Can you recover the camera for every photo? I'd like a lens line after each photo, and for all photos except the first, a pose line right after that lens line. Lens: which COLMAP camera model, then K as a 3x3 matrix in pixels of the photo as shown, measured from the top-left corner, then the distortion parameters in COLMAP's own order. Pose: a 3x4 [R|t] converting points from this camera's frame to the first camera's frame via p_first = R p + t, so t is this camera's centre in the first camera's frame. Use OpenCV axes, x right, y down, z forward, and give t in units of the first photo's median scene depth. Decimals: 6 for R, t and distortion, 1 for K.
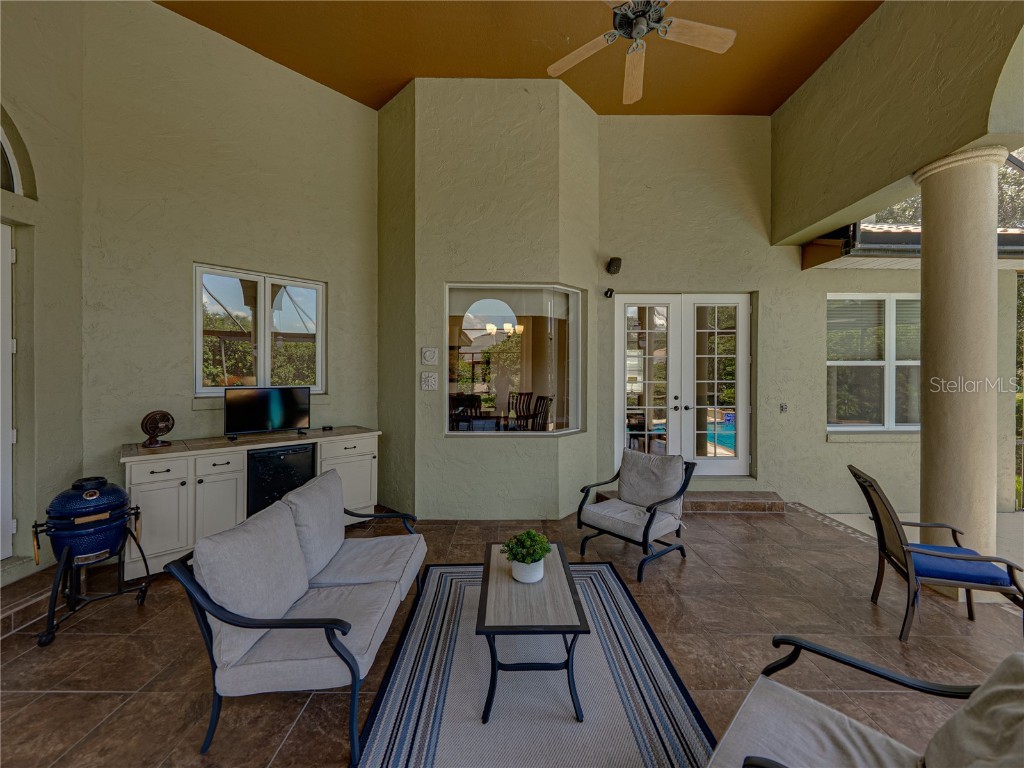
lens RADIAL K [[403.3, 0, 507.8], [0, 403.3, 376.1], [0, 0, 1]] dist [-0.000075, -0.000768]
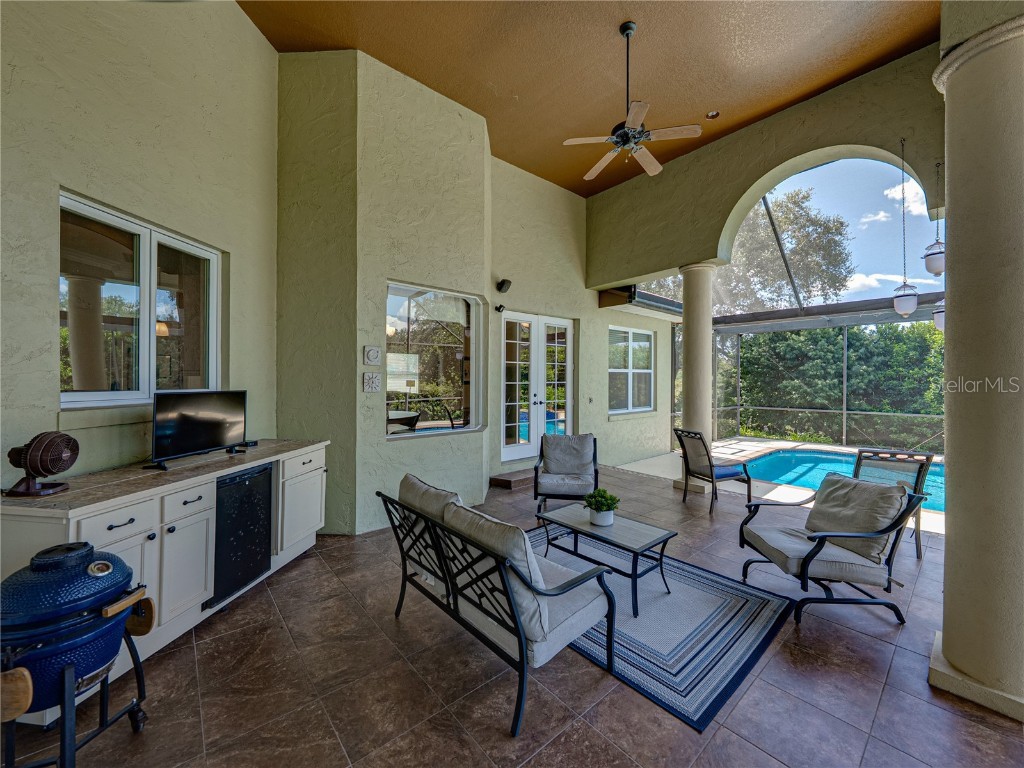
lens RADIAL K [[403.3, 0, 509.3], [0, 403.3, 381.4], [0, 0, 1]] dist [-0.000075, -0.000768]
pose [[0.761236, -0.001861, 0.648472, -0.556778], [0.000931, 0.999998, 0.001777, 0.008475], [-0.648474, -0.000749, 0.761236, 0.084370]]
